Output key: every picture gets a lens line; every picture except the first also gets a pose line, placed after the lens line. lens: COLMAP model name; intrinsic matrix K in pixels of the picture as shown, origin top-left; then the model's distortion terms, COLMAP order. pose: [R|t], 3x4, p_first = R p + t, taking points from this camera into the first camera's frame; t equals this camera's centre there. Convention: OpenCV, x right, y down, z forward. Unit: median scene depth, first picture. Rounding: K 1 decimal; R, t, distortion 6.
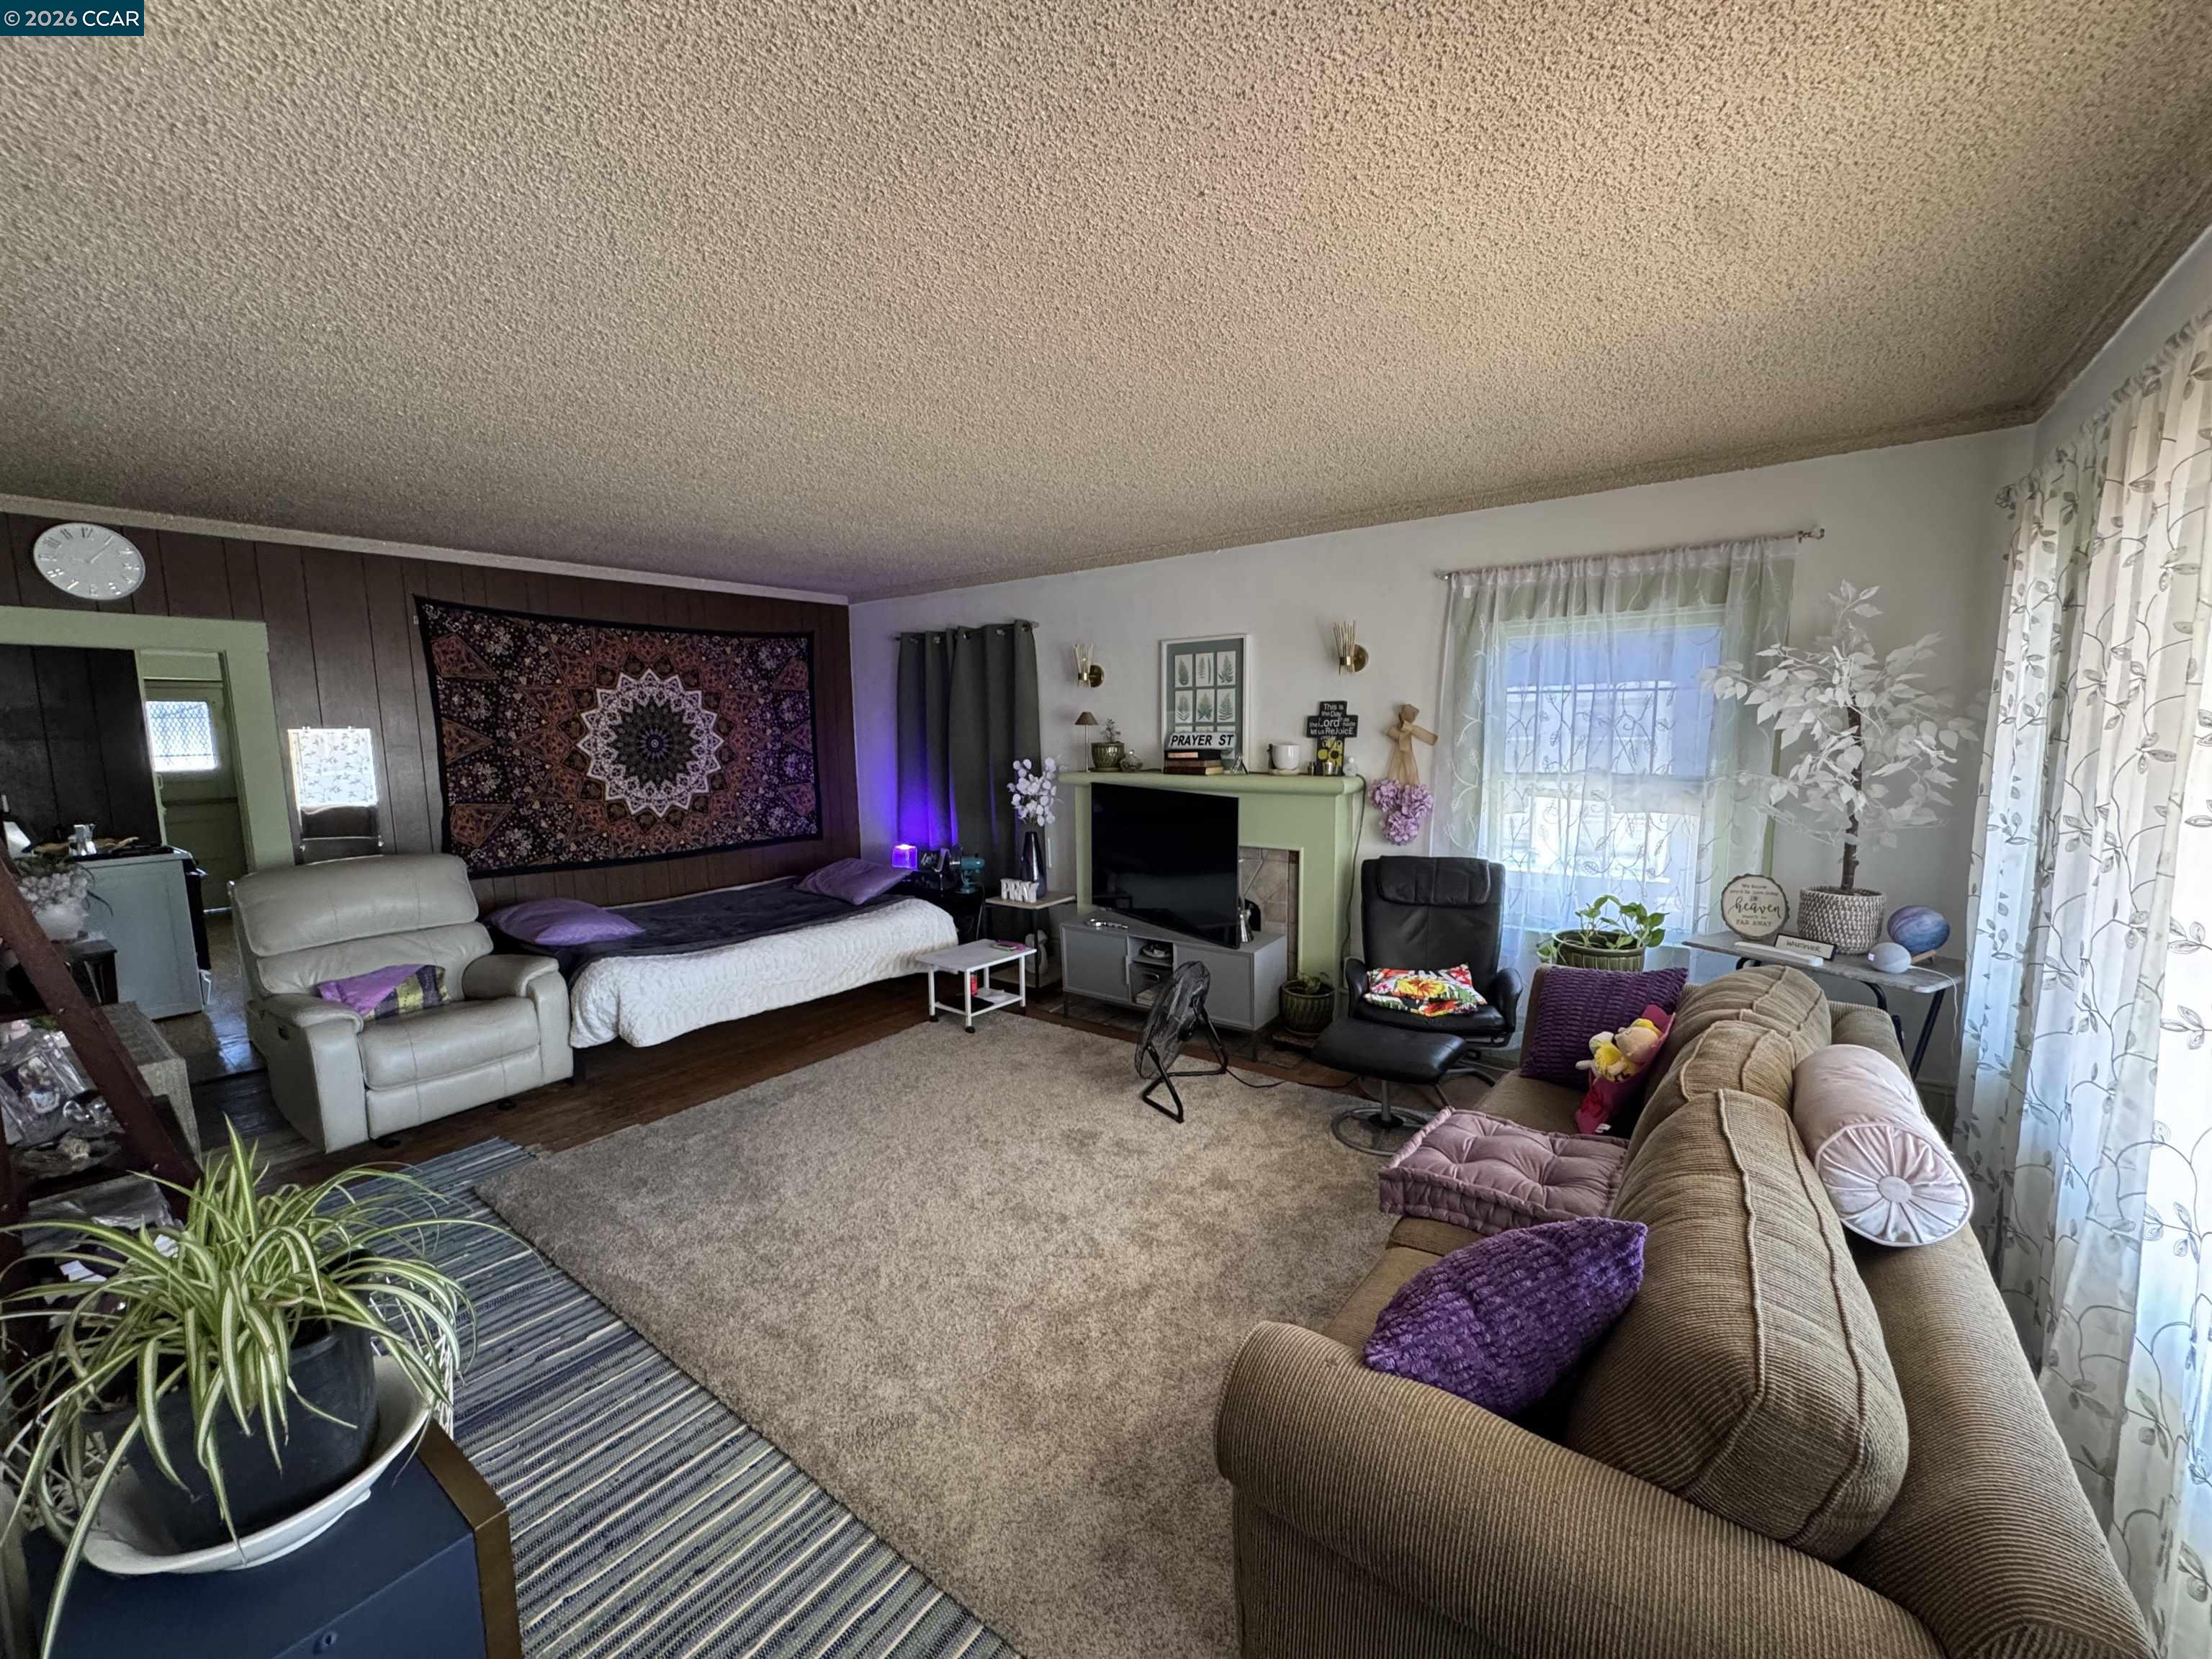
lens RADIAL K [[882.5, 0, 1103.5], [0, 882.5, 826.2], [0, 0, 1]] dist [-0.004663, -0.000243]
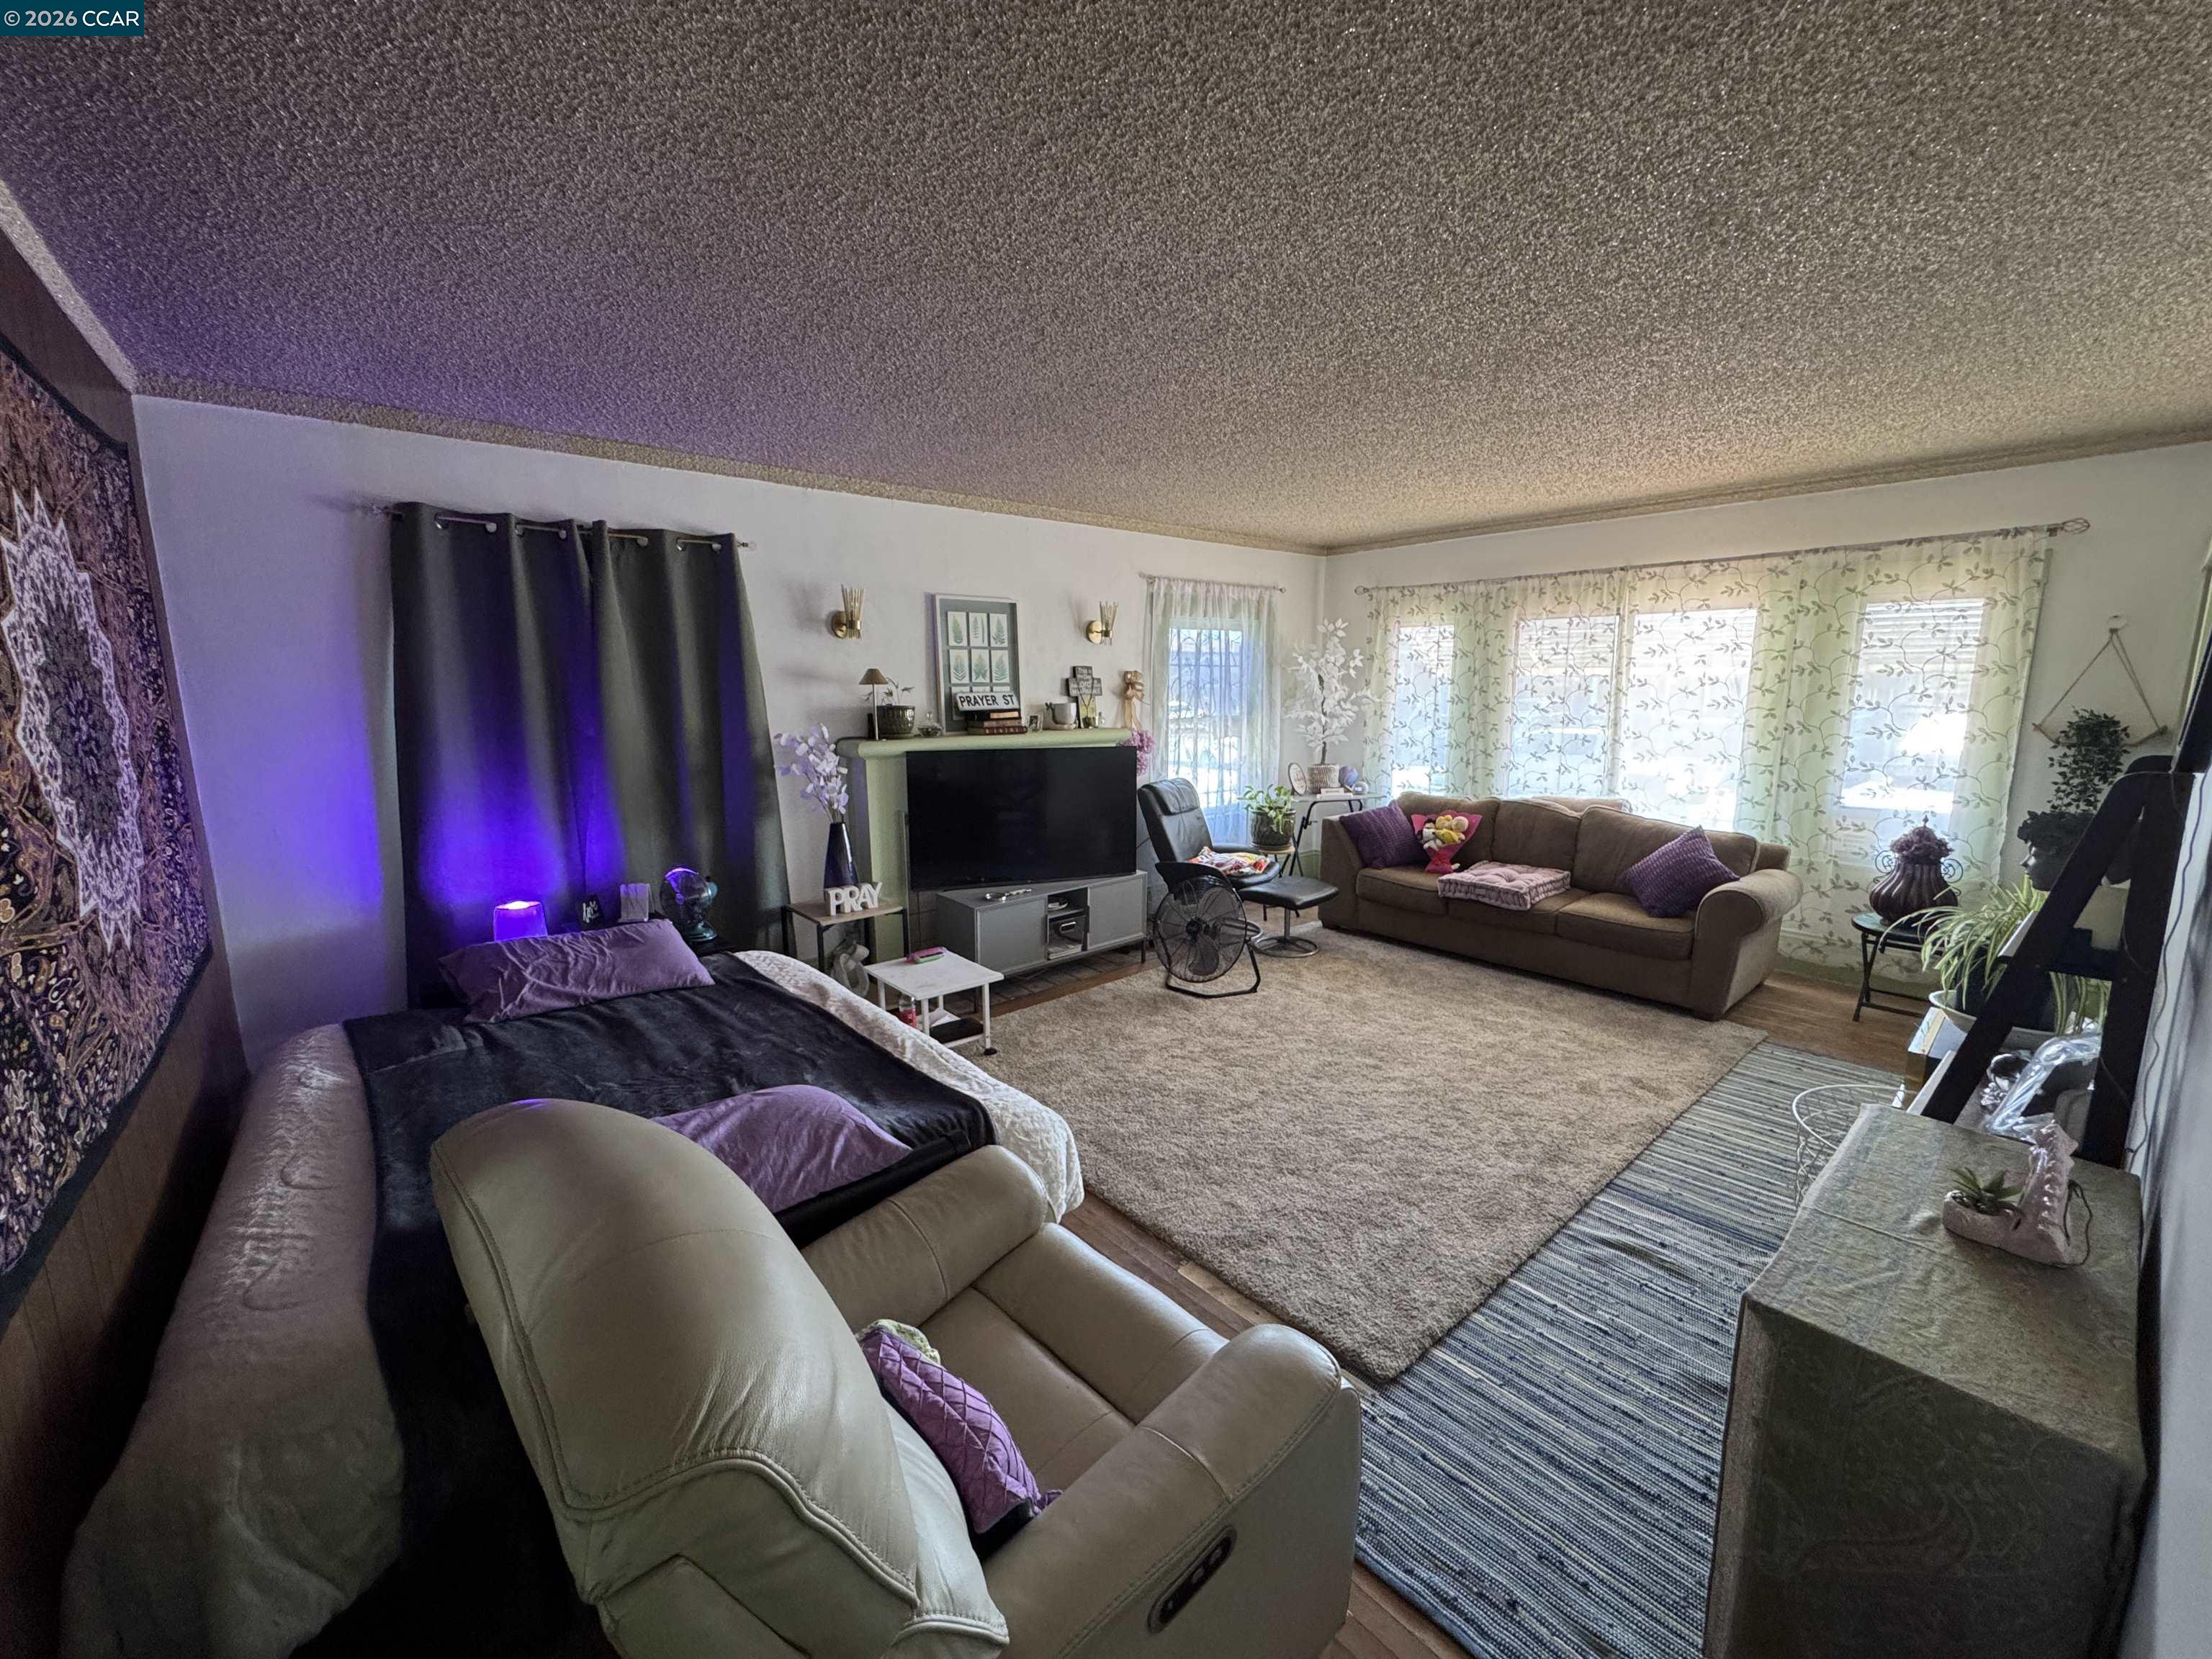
lens RADIAL K [[882.5, 0, 1109.8], [0, 882.5, 830.5], [0, 0, 1]] dist [-0.004663, -0.000243]
pose [[0.212094, -0.144740, 0.966471, -0.848035], [0.118545, 0.985478, 0.121571, -0.056960], [-0.970033, 0.088786, 0.226172, 0.647029]]
